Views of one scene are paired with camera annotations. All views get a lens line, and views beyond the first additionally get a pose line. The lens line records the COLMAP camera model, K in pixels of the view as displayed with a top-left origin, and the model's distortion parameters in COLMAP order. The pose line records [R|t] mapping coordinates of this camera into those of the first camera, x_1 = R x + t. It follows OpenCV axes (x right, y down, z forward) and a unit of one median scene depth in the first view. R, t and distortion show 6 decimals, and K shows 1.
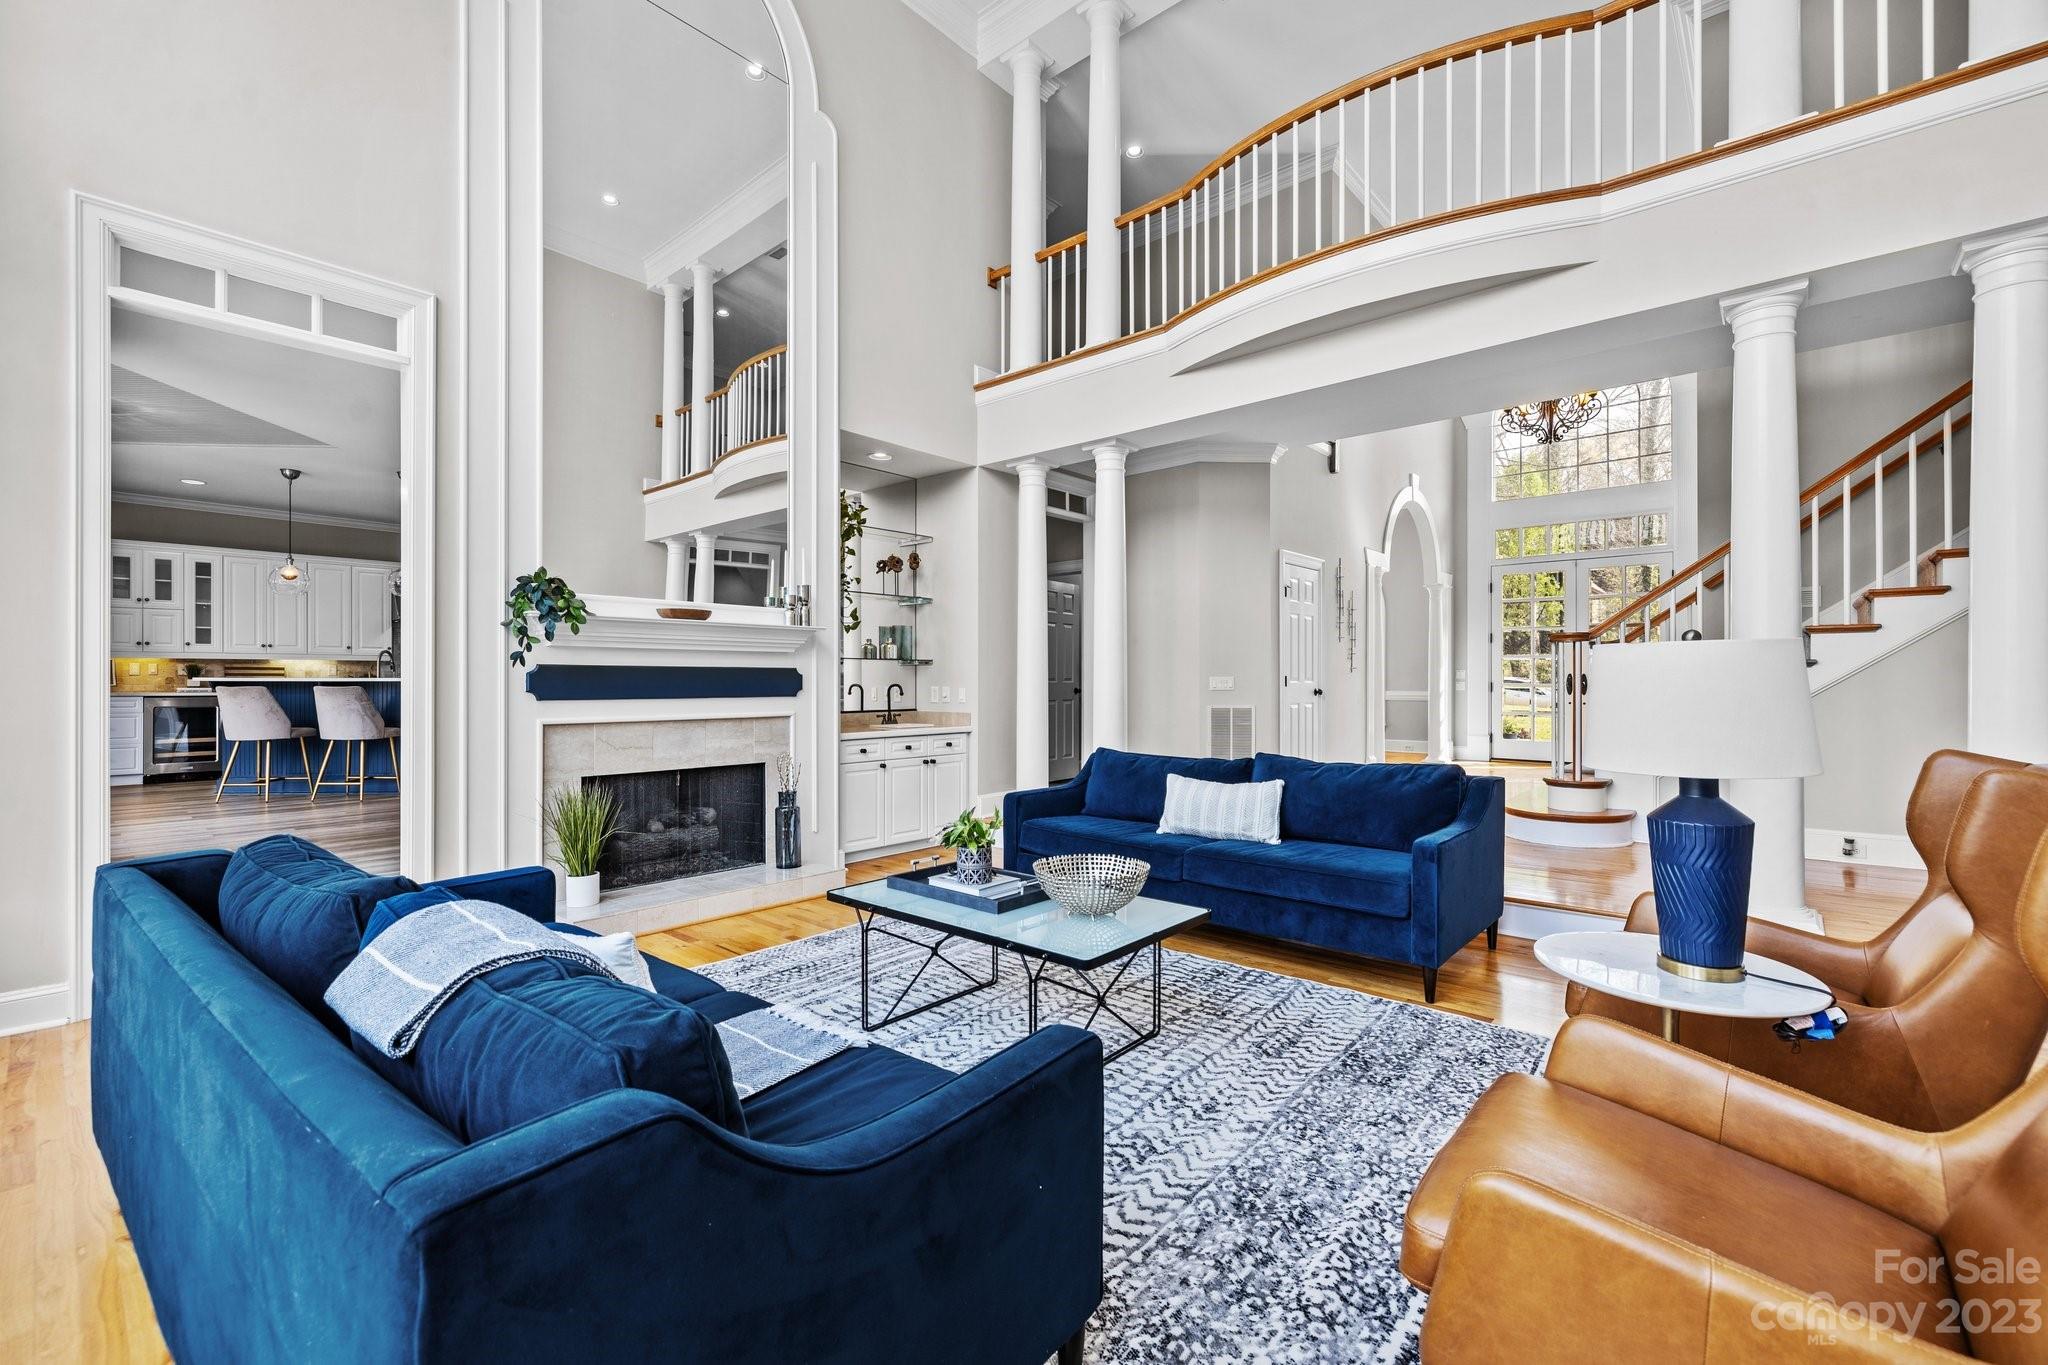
lens RADIAL K [[873.2, 0, 1019.7], [0, 873.2, 684.7], [0, 0, 1]] dist [0.004359, -0.000308]
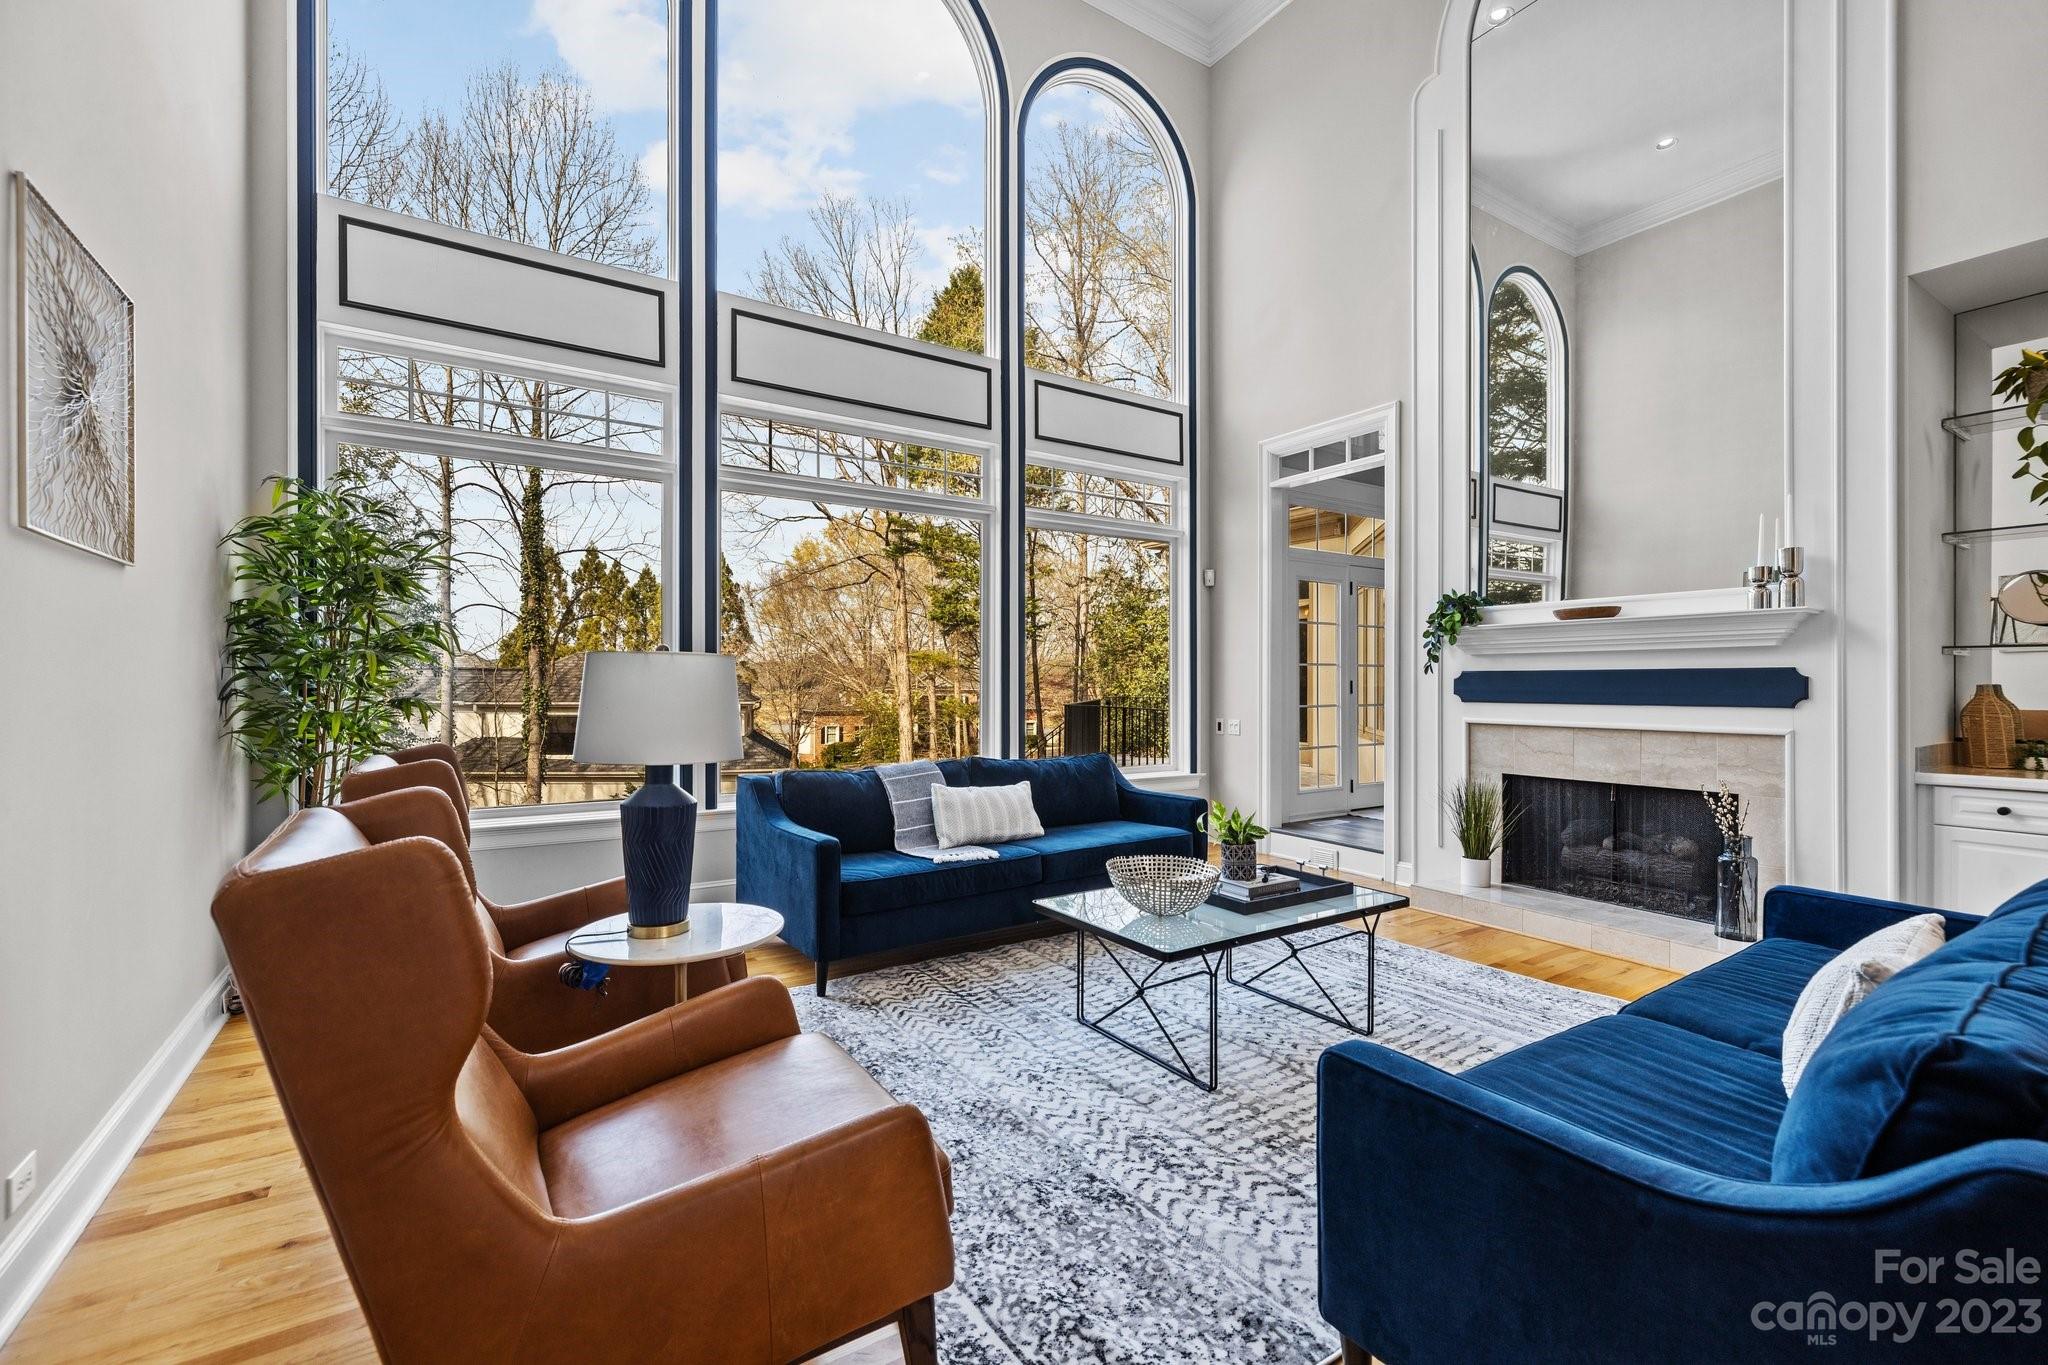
lens RADIAL K [[873.2, 0, 1011.2], [0, 873.2, 683.3], [0, 0, 1]] dist [0.004359, -0.000308]
pose [[-0.289794, -0.001599, -0.957088, 0.755125], [-0.005515, 0.999985, -0.000001, -0.003747], [0.957073, 0.005278, -0.289798, 0.765217]]
